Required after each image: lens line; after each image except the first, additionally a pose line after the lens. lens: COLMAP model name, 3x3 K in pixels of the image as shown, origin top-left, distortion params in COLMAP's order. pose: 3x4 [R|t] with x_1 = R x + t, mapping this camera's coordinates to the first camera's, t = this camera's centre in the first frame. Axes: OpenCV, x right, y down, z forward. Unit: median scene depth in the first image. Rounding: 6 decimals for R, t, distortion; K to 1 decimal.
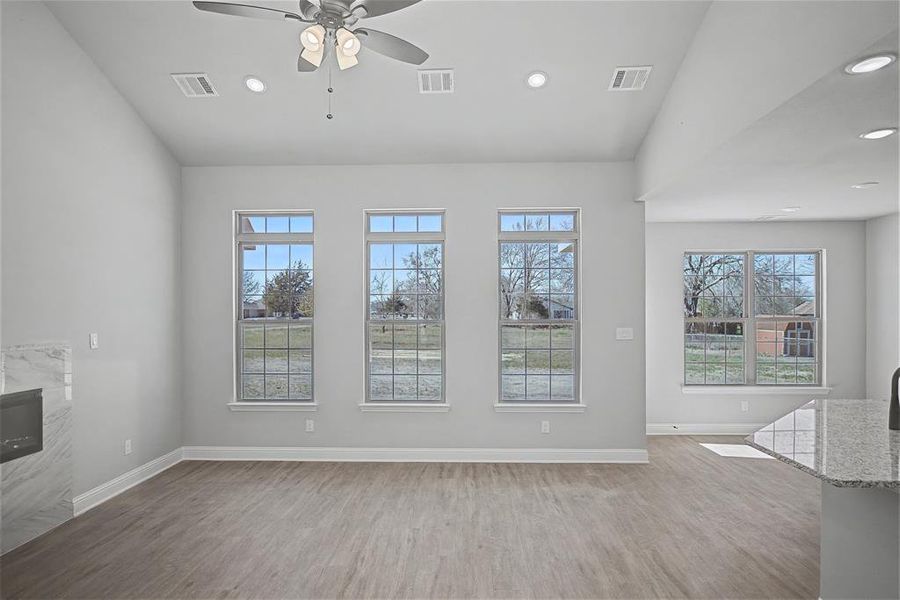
lens RADIAL K [[498.5, 0, 448.6], [0, 498.5, 314.3], [0, 0, 1]] dist [-0.001803, 0.000200]
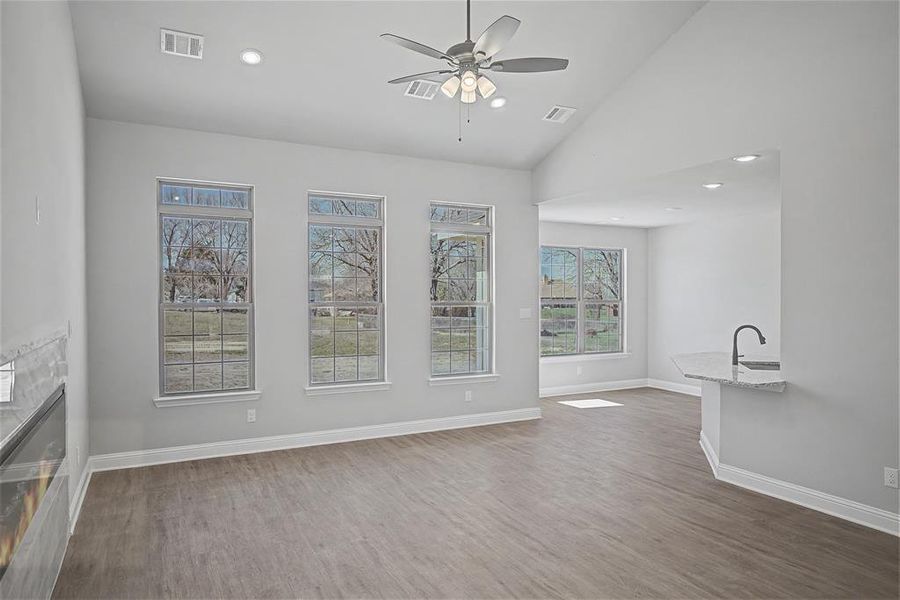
lens RADIAL K [[578.8, 0, 450.0], [0, 578.8, 300.0], [0, 0, 1]] dist [-0.000043, 0.000395]
pose [[0.870012, -0.000074, 0.493031, -0.496874], [-0.002020, 0.999991, 0.003714, 0.001483], [-0.493027, -0.004228, 0.870004, -0.131864]]
